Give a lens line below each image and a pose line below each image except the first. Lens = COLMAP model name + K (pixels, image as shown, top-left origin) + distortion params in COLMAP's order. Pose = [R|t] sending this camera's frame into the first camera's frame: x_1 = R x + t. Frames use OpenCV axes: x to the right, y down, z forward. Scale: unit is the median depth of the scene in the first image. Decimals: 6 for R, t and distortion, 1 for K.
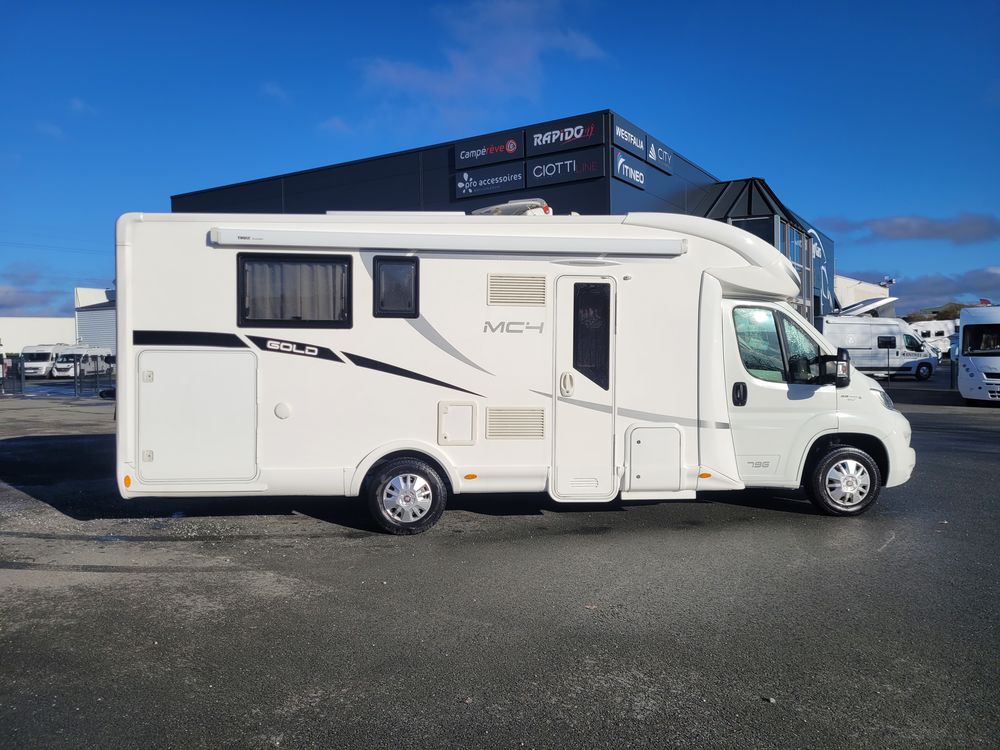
lens RADIAL K [[759.3, 0, 501.2], [0, 759.3, 373.3], [0, 0, 1]] dist [0.039559, -0.013922]
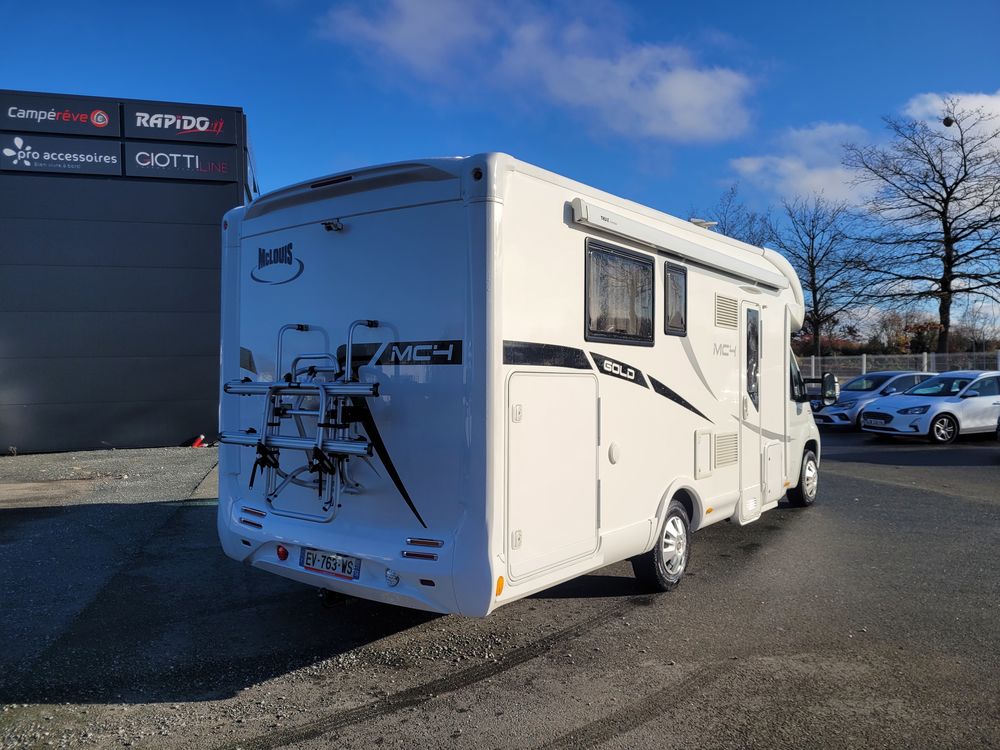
lens RADIAL K [[759.3, 0, 500.0], [0, 759.3, 377.5], [0, 0, 1]] dist [0.039559, -0.013922]
pose [[0.677052, -0.000947, 0.735935, -0.302315], [0.028366, 0.999290, -0.024811, -0.003368], [-0.735389, 0.037674, 0.676598, 0.188230]]
